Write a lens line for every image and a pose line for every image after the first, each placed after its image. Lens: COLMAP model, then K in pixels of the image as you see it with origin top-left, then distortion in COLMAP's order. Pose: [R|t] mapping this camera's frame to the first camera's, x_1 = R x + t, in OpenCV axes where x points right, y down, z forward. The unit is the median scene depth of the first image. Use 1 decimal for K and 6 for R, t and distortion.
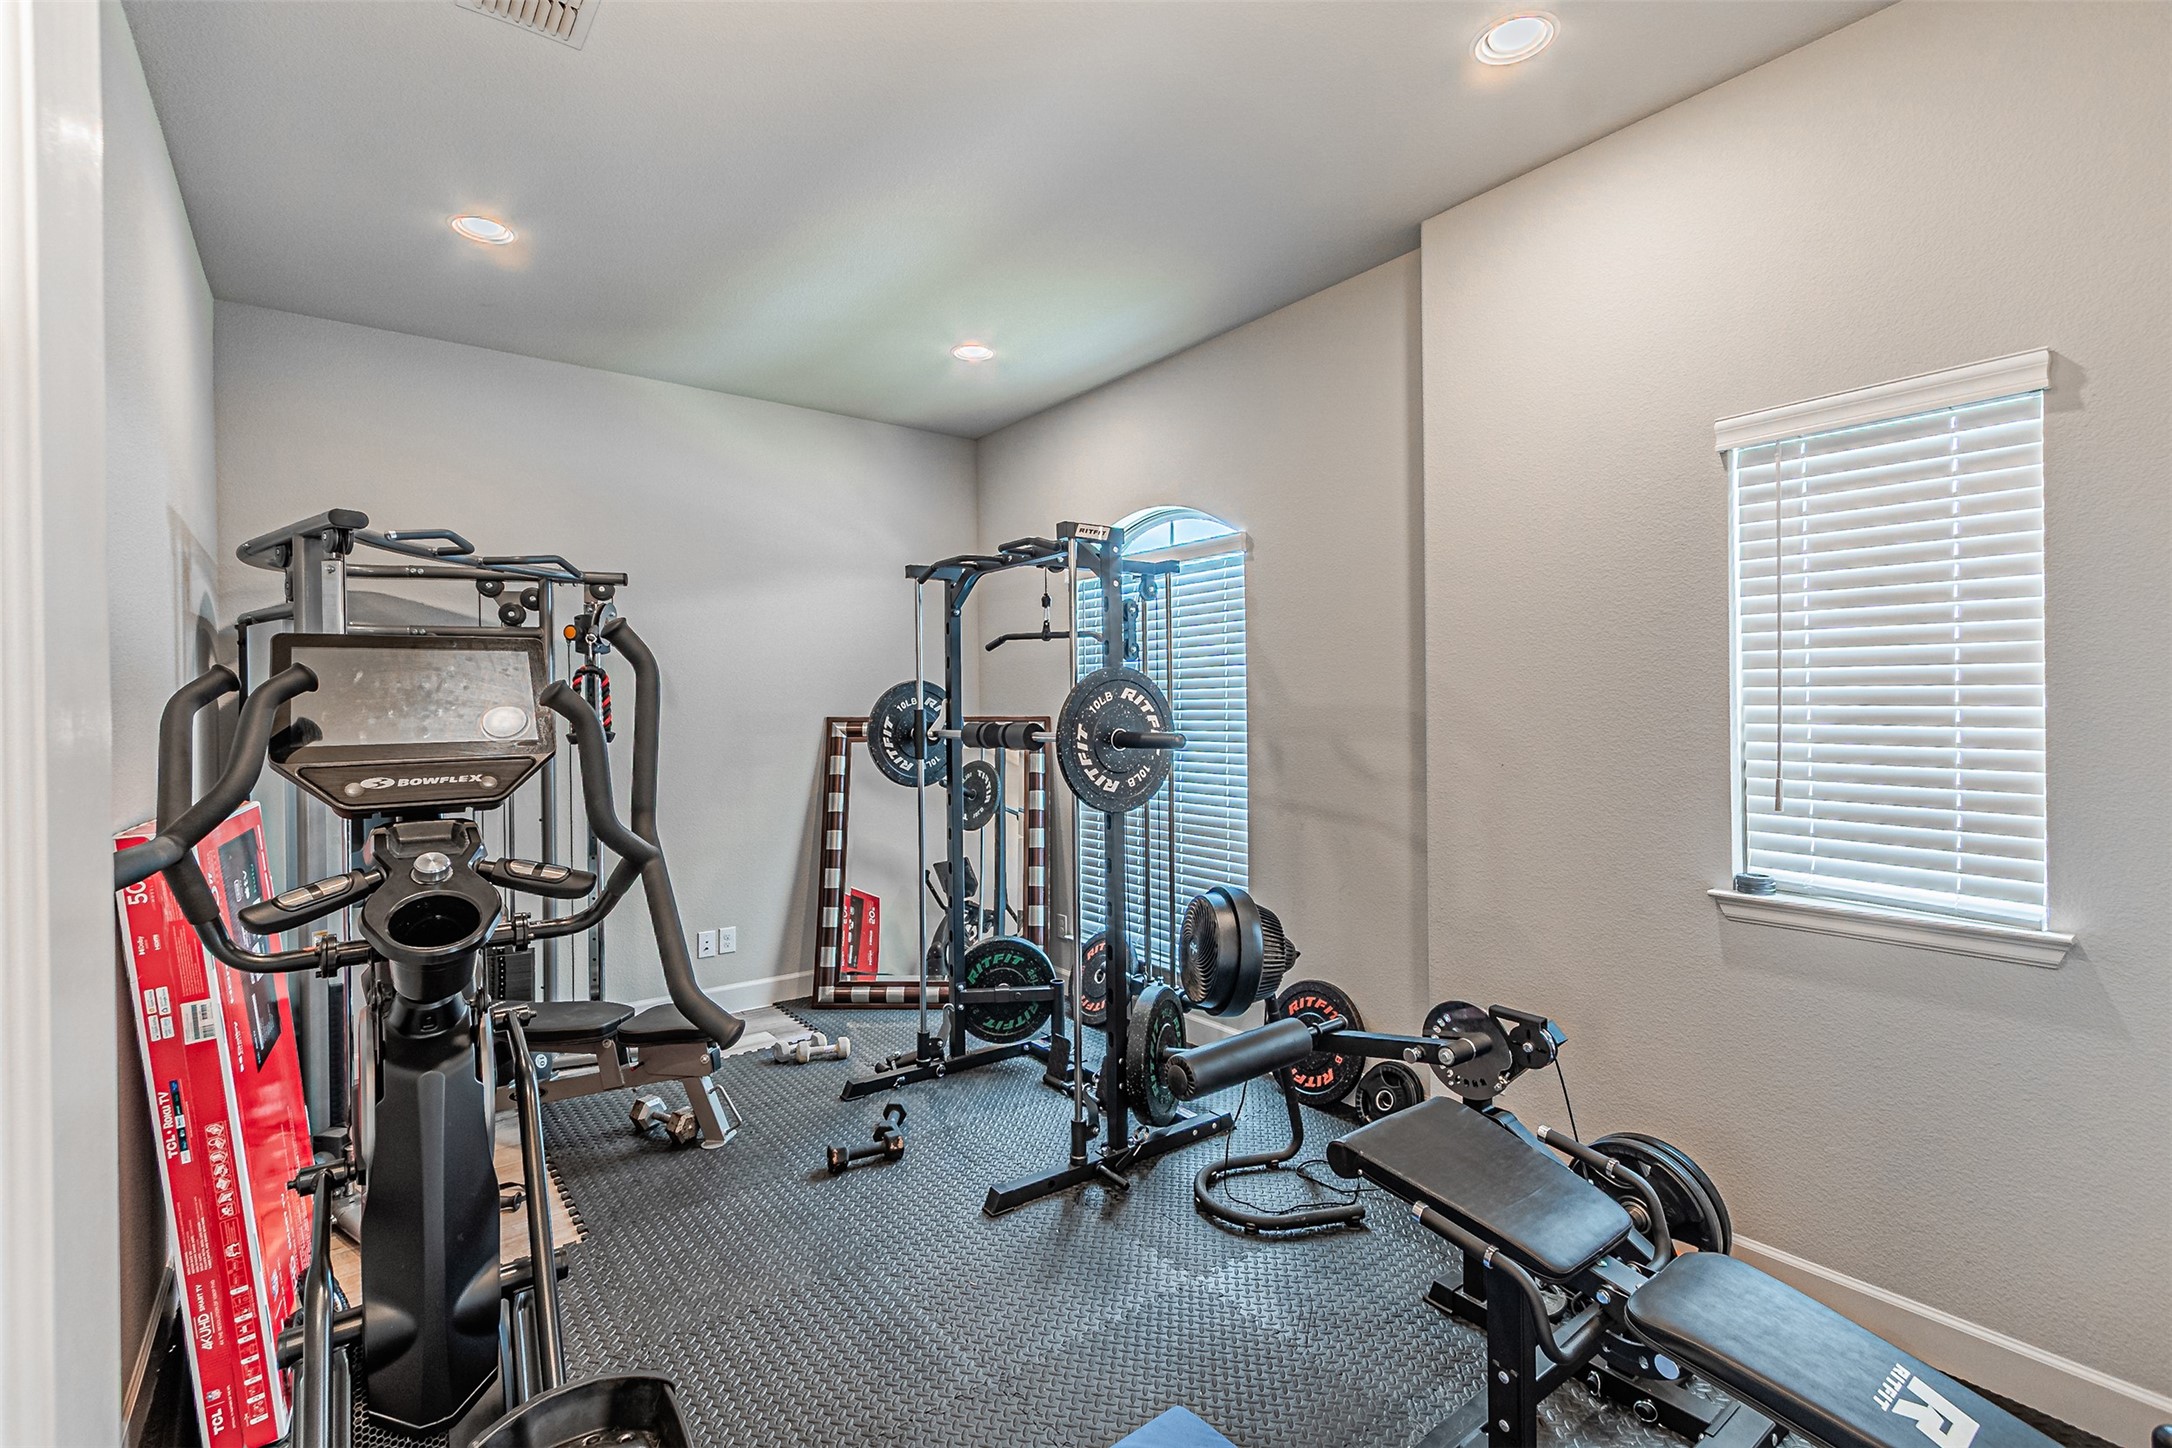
lens RADIAL K [[941.7, 0, 1087.8], [0, 941.7, 715.8], [0, 0, 1]] dist [-0.000189, -0.000071]
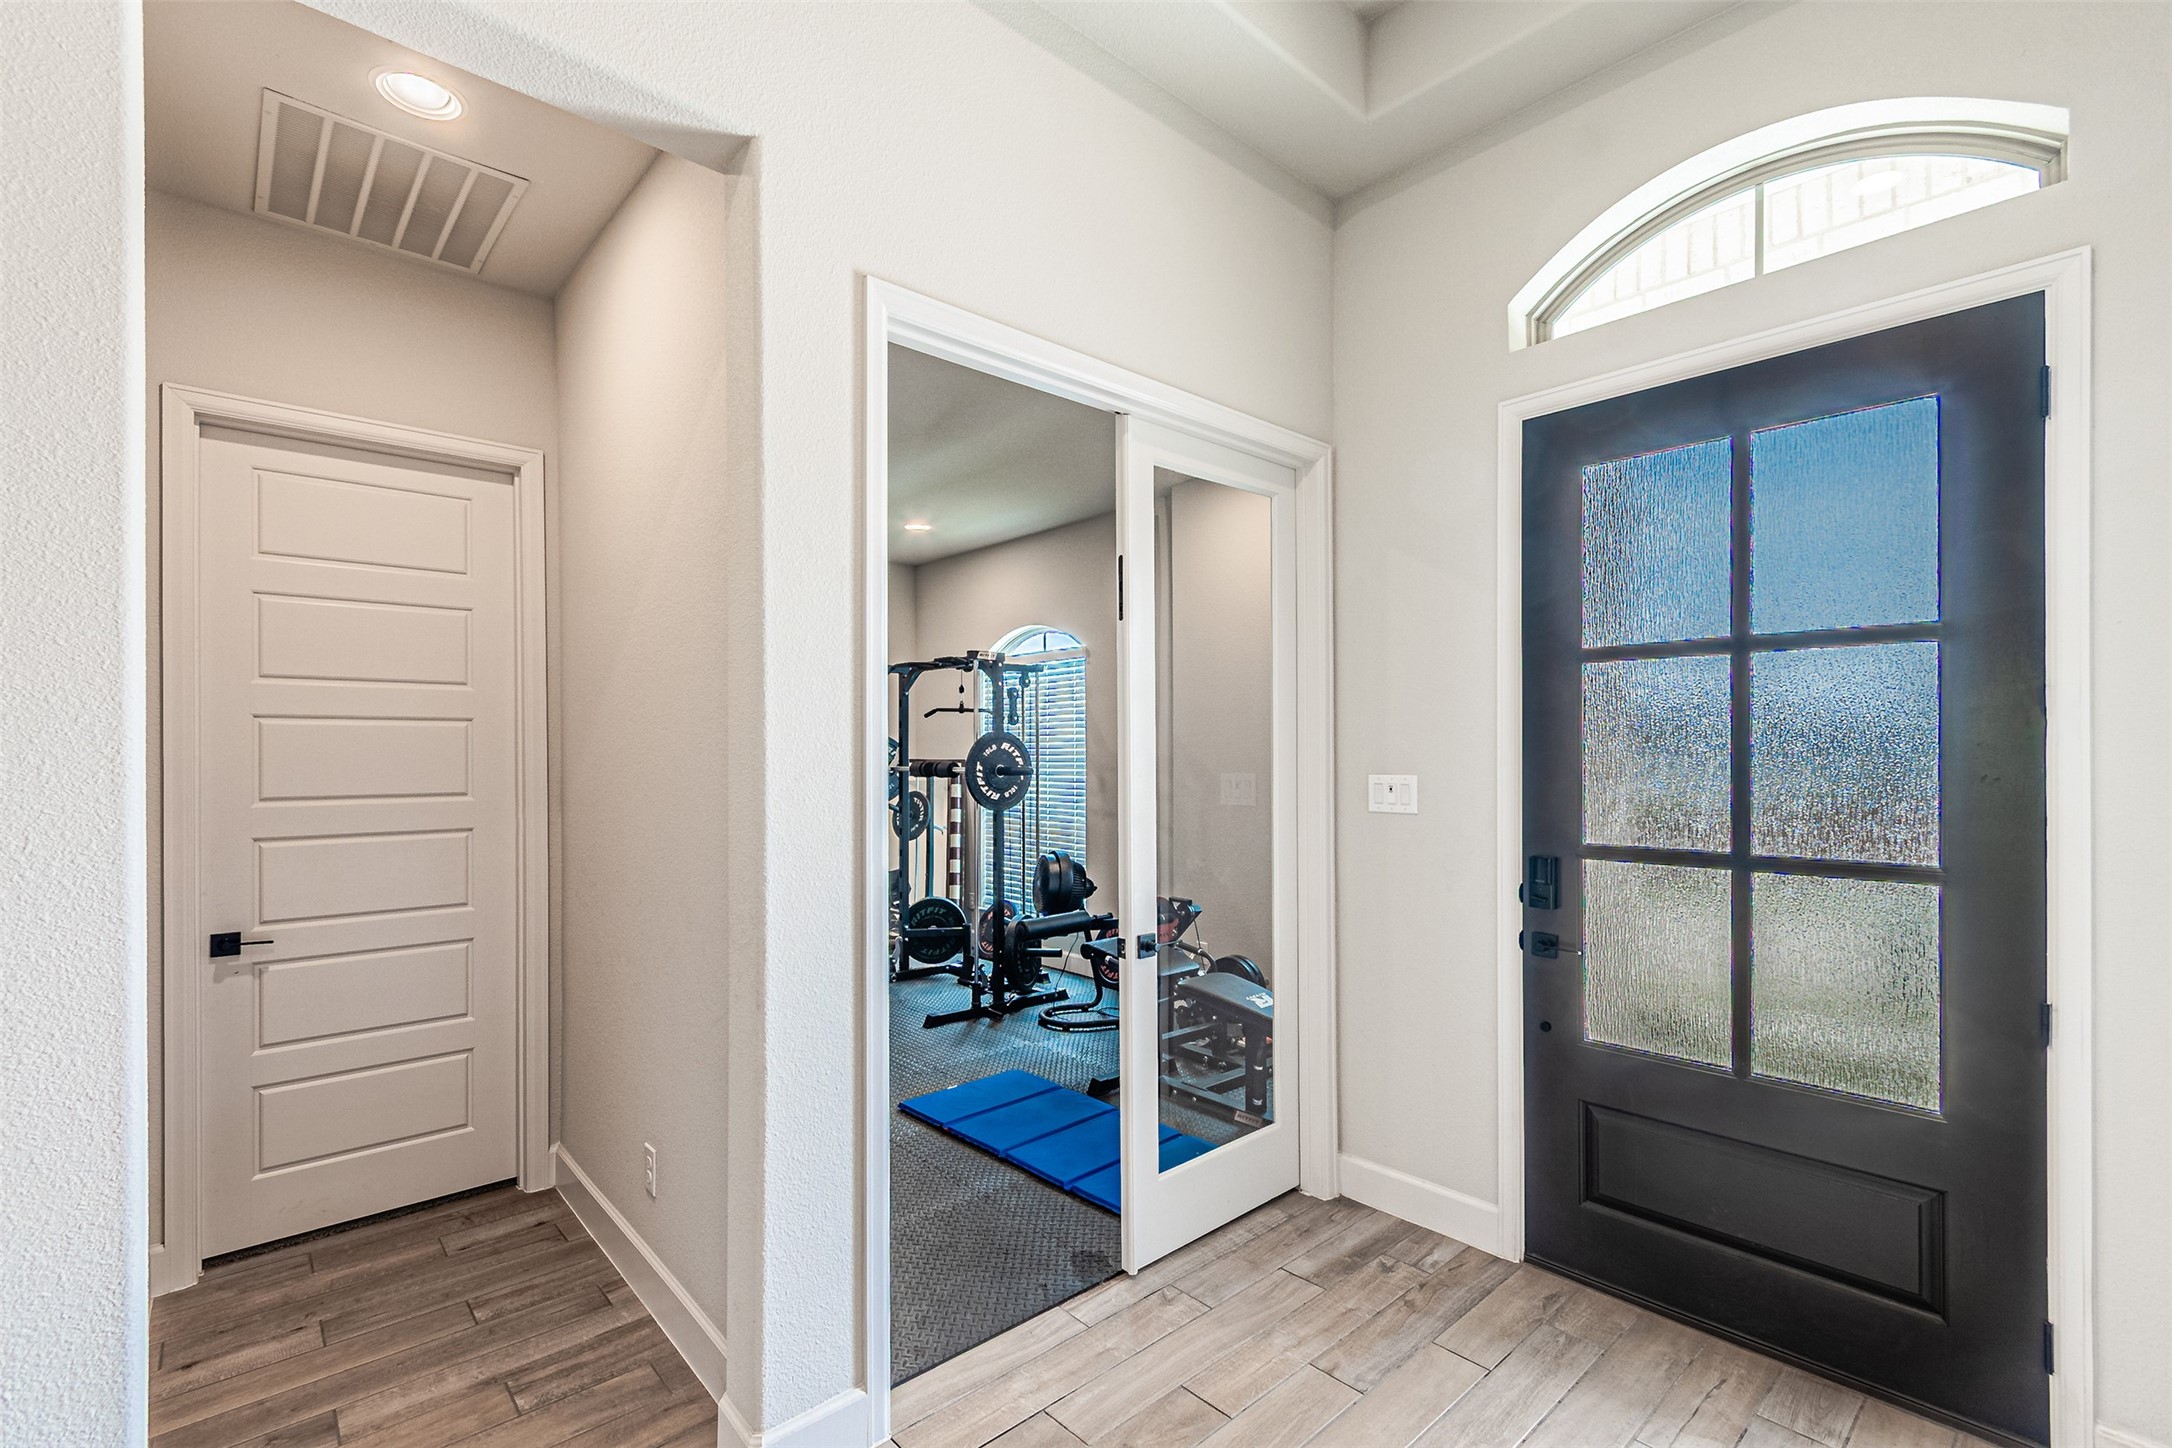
lens RADIAL K [[961.7, 0, 1051.9], [0, 961.7, 759.5], [0, 0, 1]] dist [-0.000413, -0.000024]
pose [[0.999128, 0.007873, 0.041010, 0.046979], [-0.007756, 0.999965, -0.003027, 0.006583], [-0.041032, 0.002706, 0.999154, -0.708665]]
